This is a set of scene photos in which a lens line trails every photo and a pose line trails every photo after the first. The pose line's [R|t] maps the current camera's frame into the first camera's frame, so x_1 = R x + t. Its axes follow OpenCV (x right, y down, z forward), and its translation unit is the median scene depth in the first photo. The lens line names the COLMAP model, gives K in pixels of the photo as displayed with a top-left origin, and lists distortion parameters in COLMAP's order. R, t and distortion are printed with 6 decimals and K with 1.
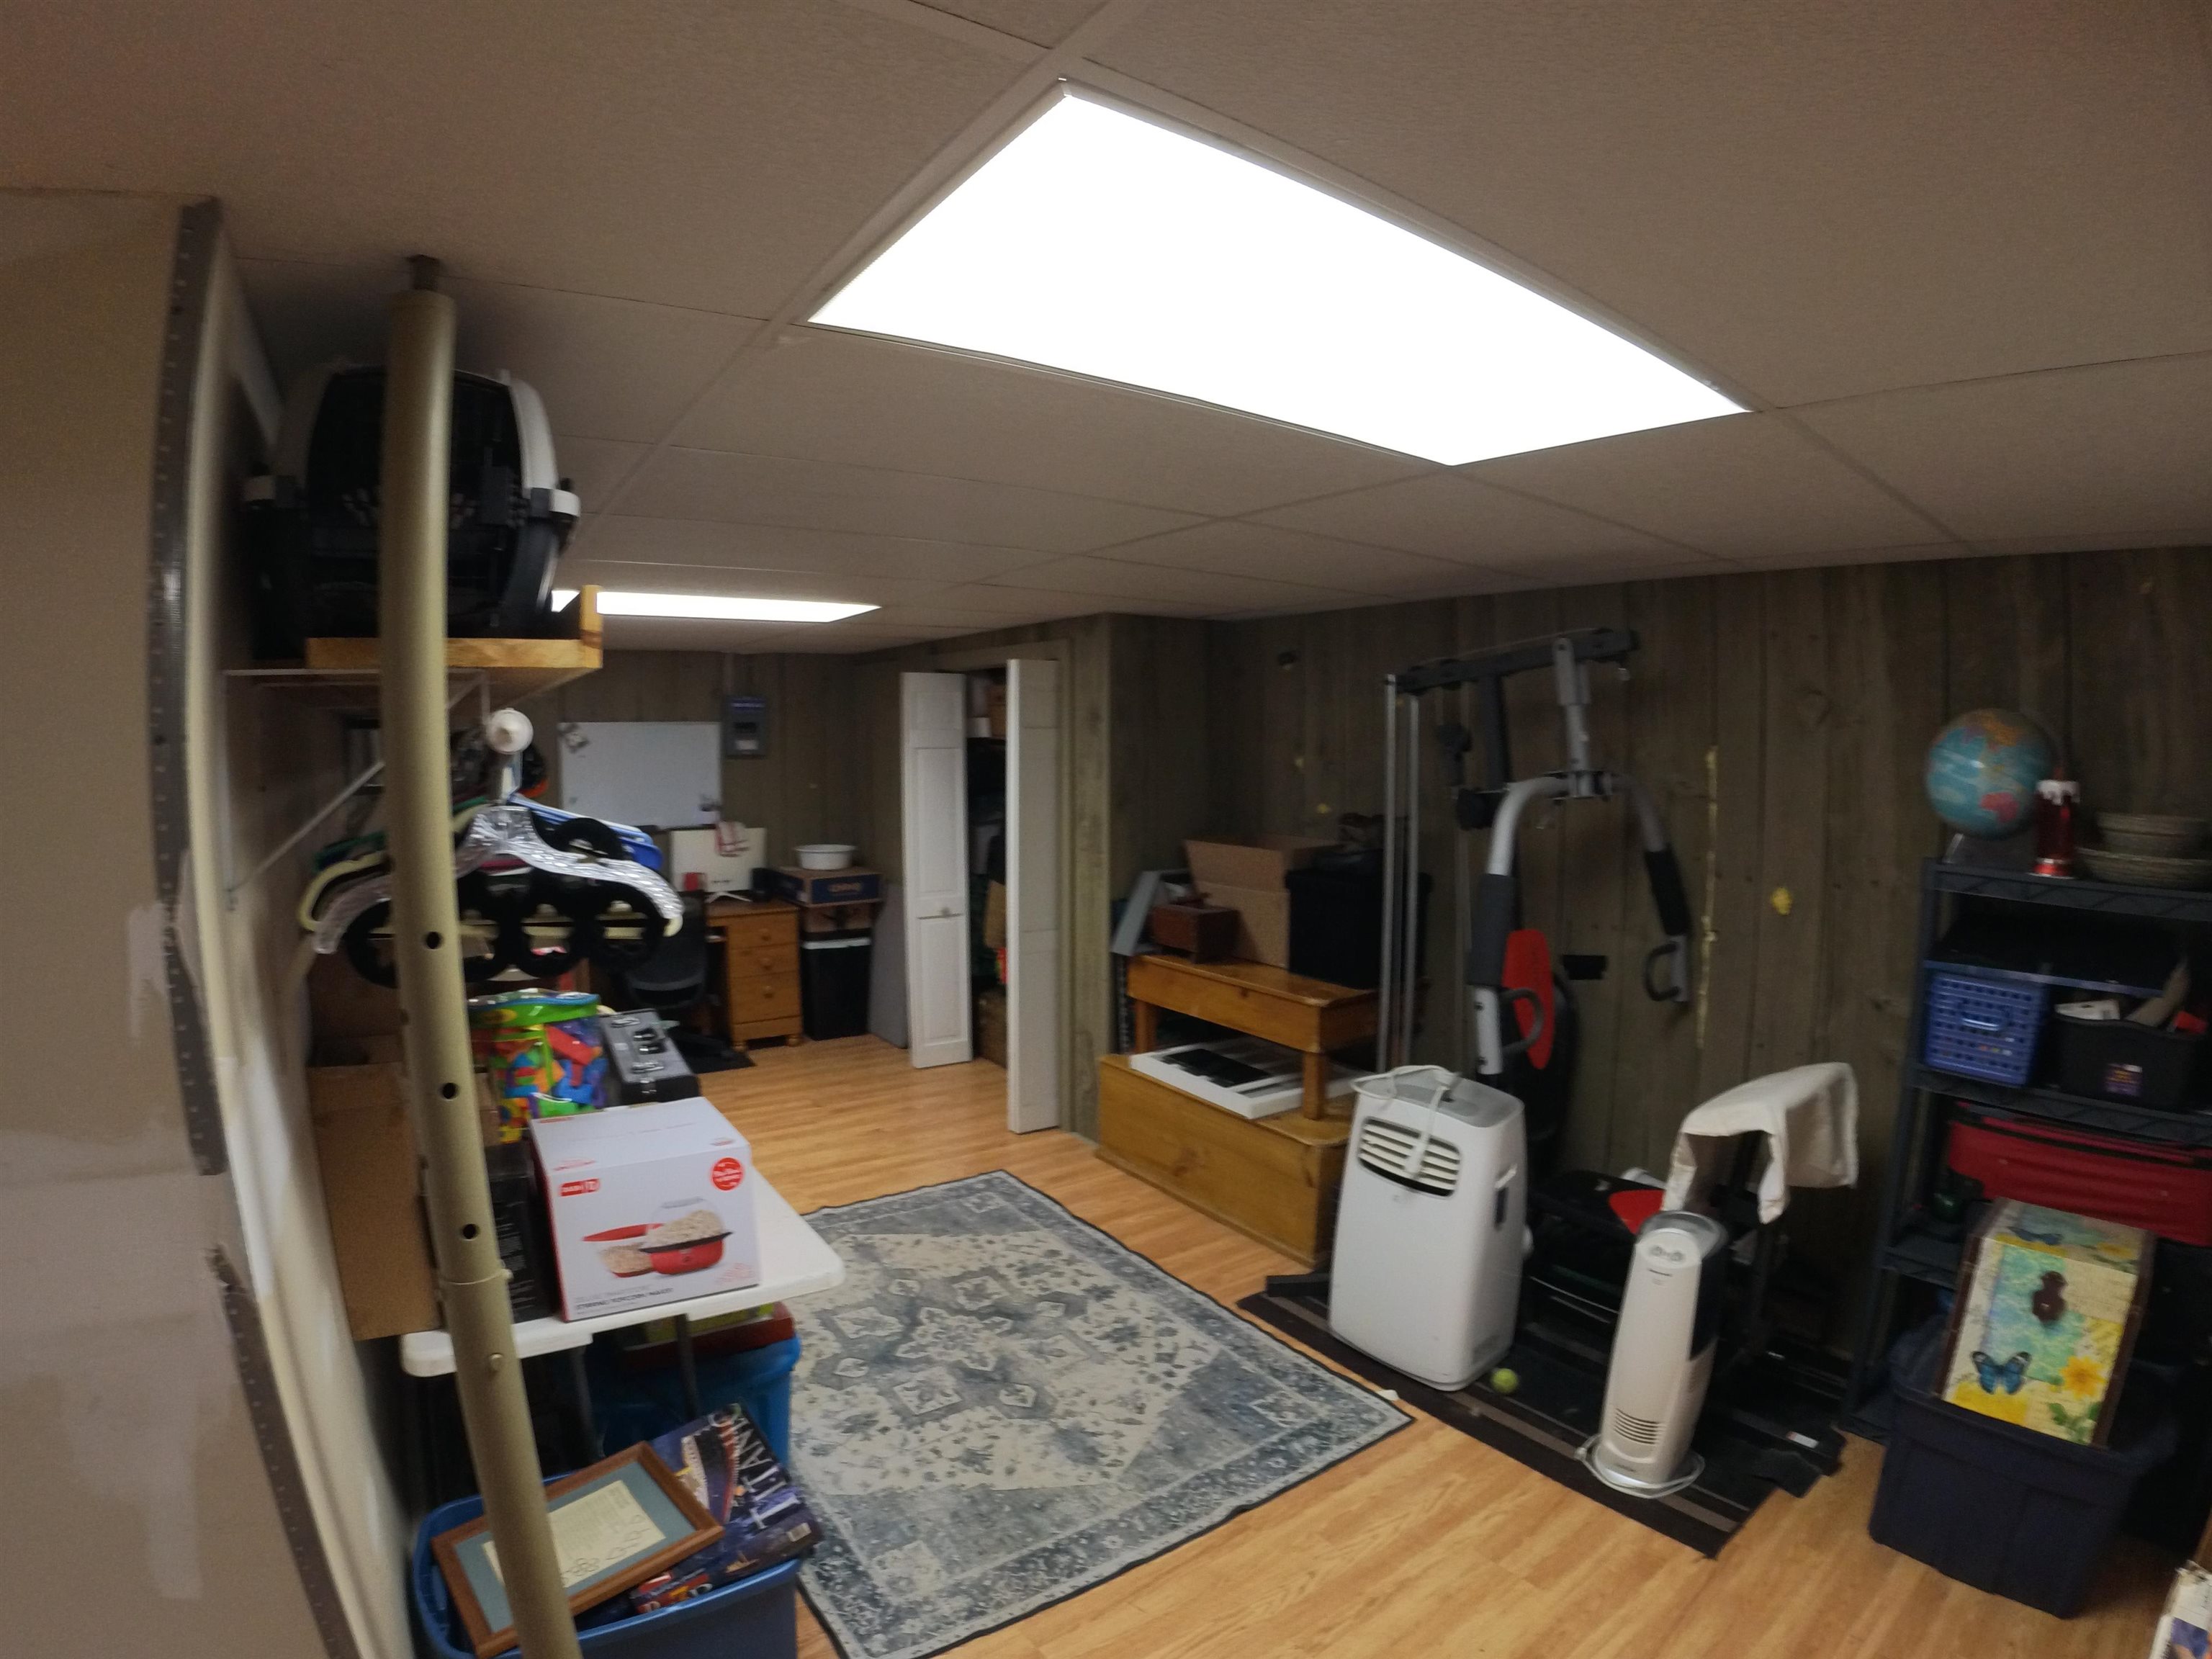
lens RADIAL K [[1131.7, 0, 1106.0], [0, 1131.7, 829.5], [0, 0, 1]] dist [-0.161671, 0.000087]
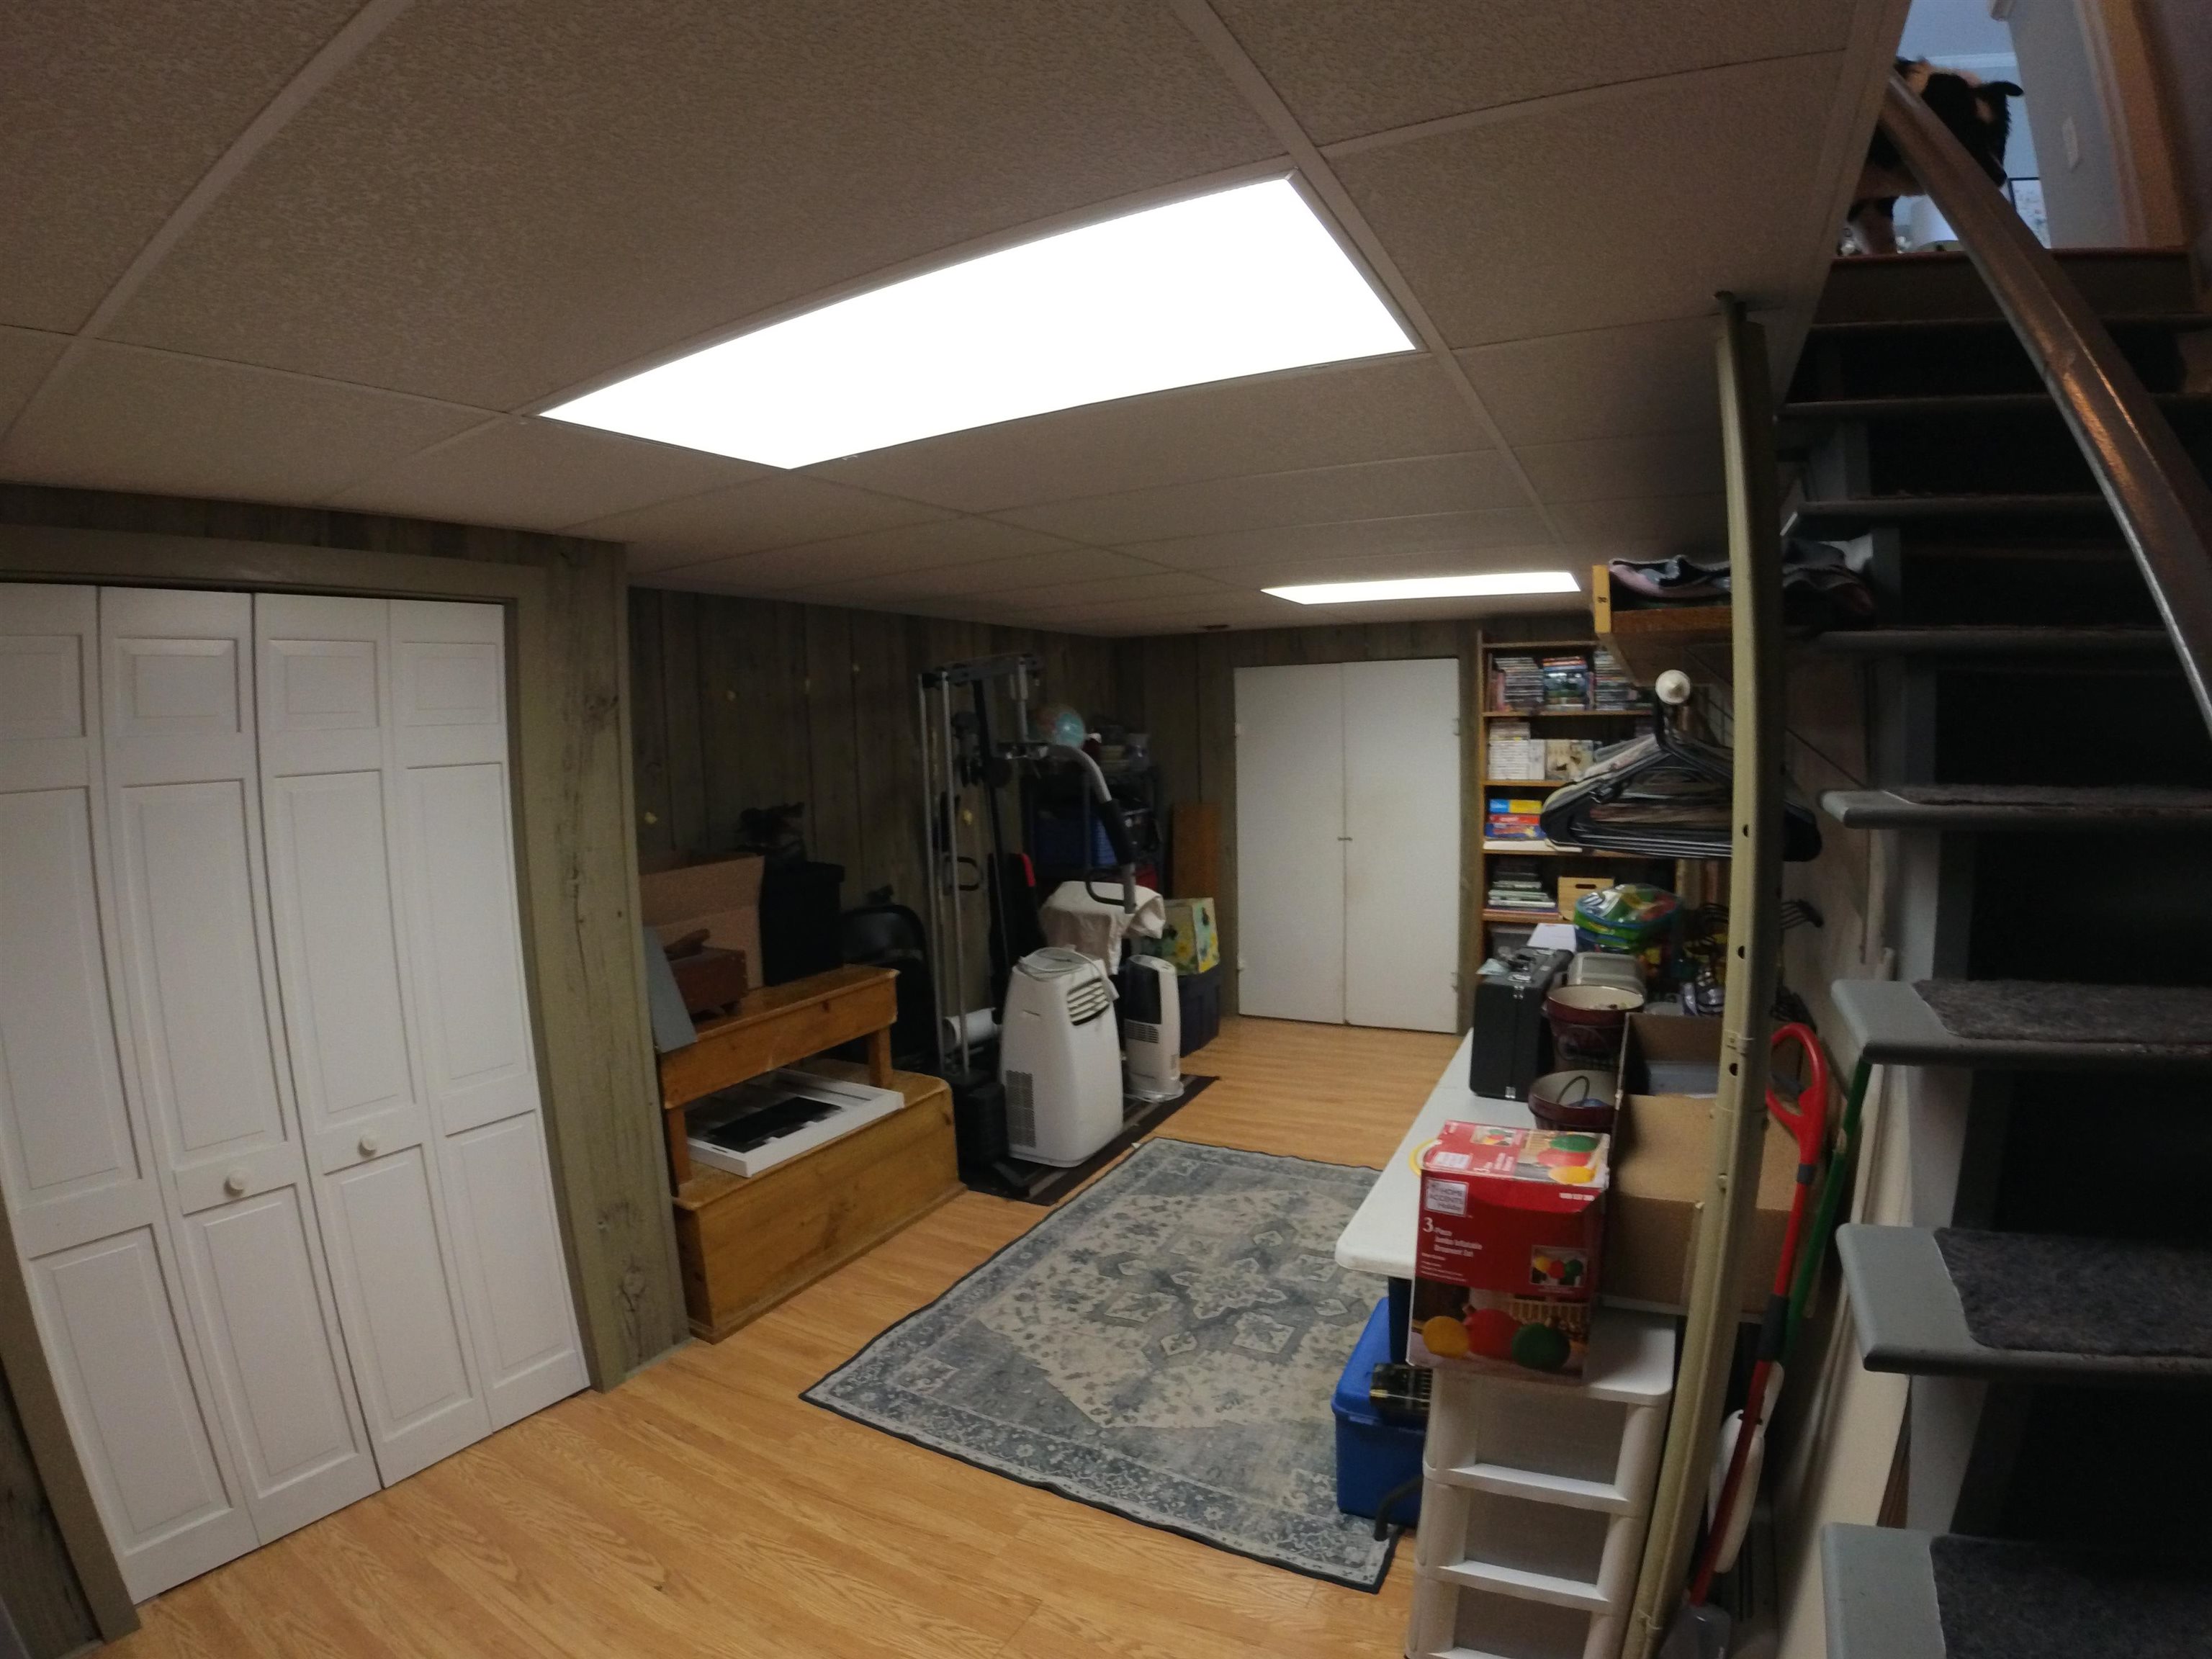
lens RADIAL K [[1131.7, 0, 1106.0], [0, 1131.7, 829.5], [0, 0, 1]] dist [-0.161671, 0.000087]
pose [[-0.474212, -0.067796, 0.877797, -0.930787], [0.088857, 0.988254, 0.124331, -0.106557], [-0.875915, 0.136958, -0.462617, 1.451689]]
